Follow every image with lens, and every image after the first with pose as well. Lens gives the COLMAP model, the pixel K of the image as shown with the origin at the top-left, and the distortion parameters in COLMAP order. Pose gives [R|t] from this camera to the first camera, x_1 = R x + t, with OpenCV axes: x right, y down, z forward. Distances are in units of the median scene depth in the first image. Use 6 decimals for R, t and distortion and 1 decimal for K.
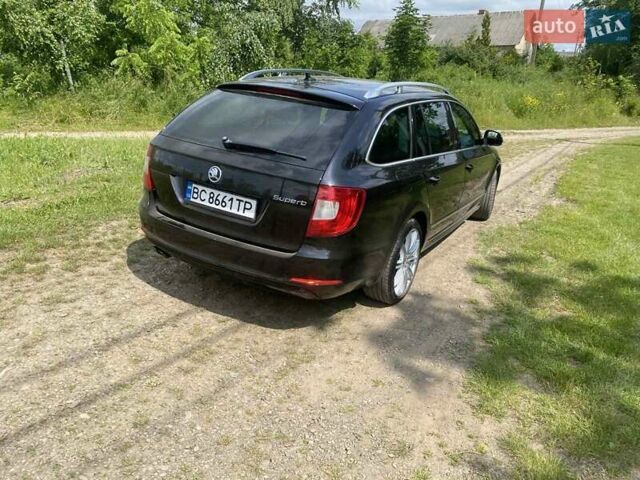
lens RADIAL K [[444.4, 0, 320.2], [0, 444.4, 239.6], [0, 0, 1]] dist [-0.008260, -0.003846]
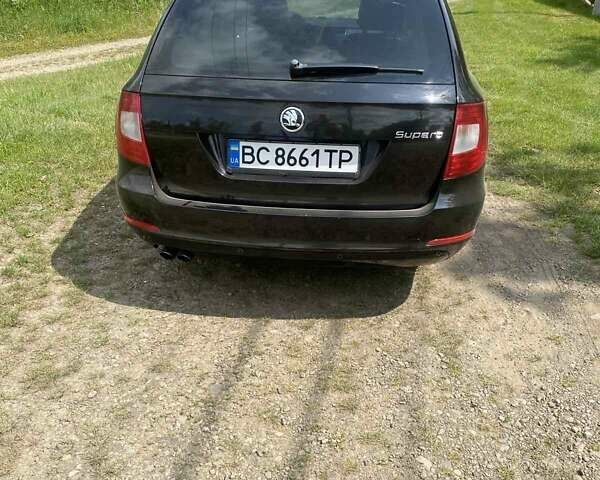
lens RADIAL K [[565.4, 0, 300.0], [0, 565.4, 240.4], [0, 0, 1]] dist [-0.005287, 0.000000]
pose [[0.922243, -0.254120, 0.291361, -0.506718], [0.218202, 0.964255, 0.150331, -0.095747], [-0.319149, -0.075066, 0.944727, 0.184916]]
